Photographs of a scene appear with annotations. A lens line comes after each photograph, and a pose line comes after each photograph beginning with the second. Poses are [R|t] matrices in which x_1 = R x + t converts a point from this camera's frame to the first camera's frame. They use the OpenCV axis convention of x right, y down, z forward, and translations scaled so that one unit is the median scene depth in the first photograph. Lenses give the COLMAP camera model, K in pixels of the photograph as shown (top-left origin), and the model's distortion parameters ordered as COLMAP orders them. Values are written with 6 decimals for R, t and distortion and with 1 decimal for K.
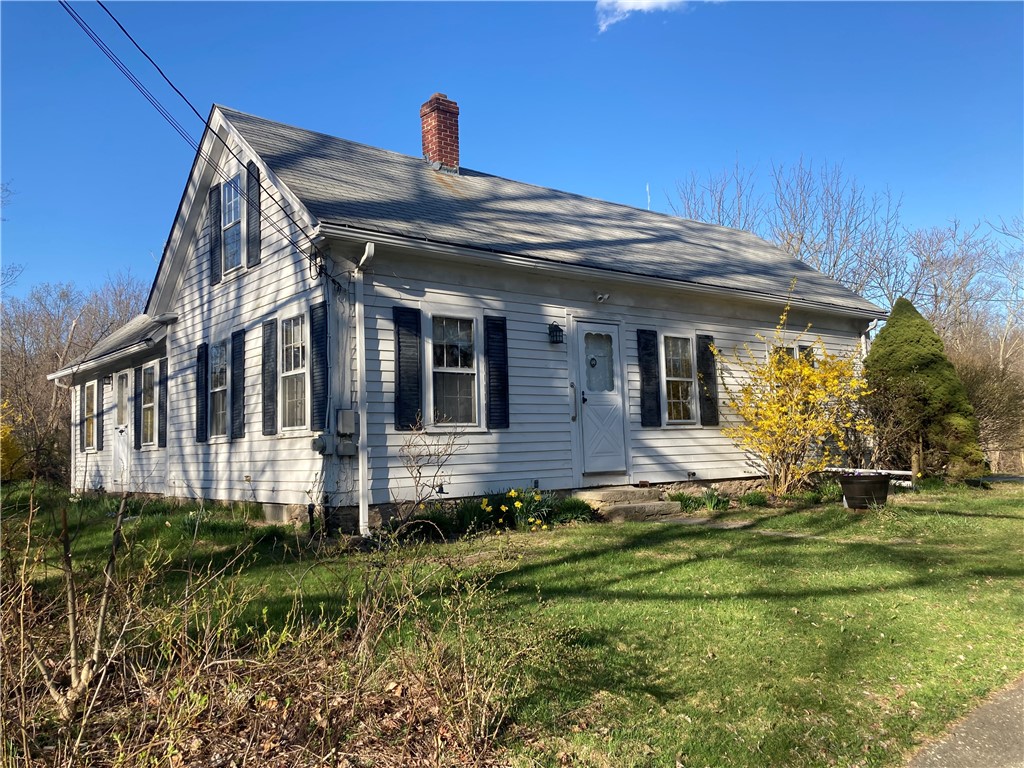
lens RADIAL K [[840.7, 0, 511.9], [0, 840.7, 379.7], [0, 0, 1]] dist [0.065012, -0.022616]
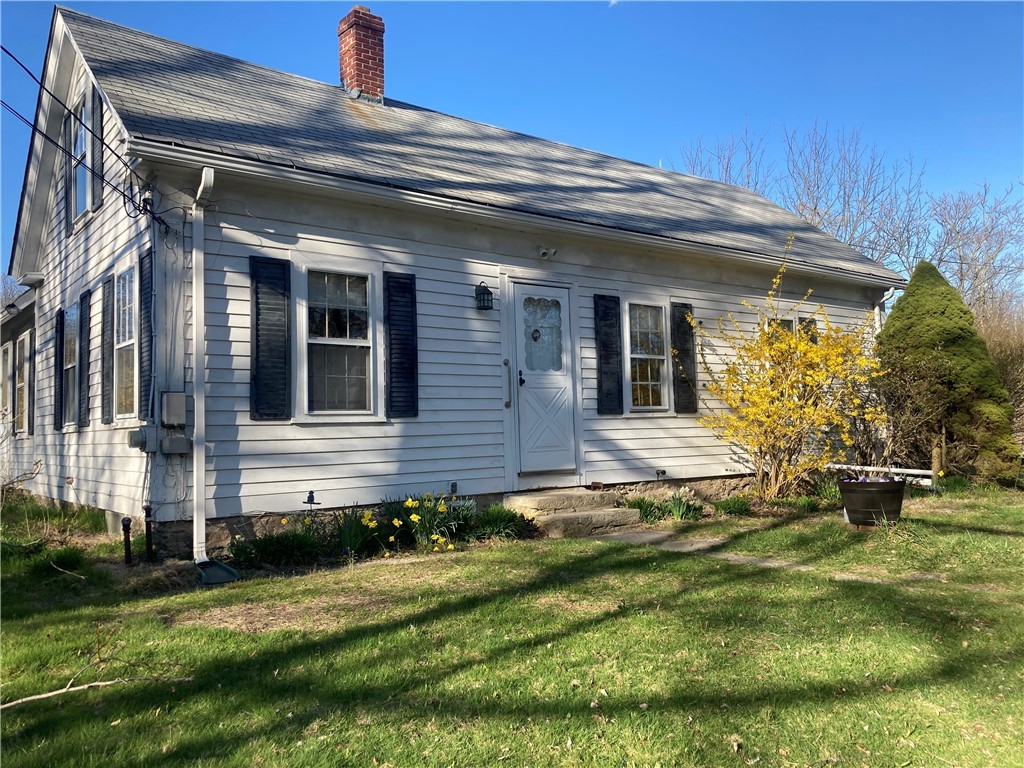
lens RADIAL K [[840.7, 0, 511.6], [0, 840.7, 385.2], [0, 0, 1]] dist [0.065012, -0.022616]
pose [[0.999832, 0.004696, -0.017717, 0.089892], [-0.004194, 0.999591, 0.028282, 0.005254], [0.017842, -0.028203, 0.999443, 0.200179]]
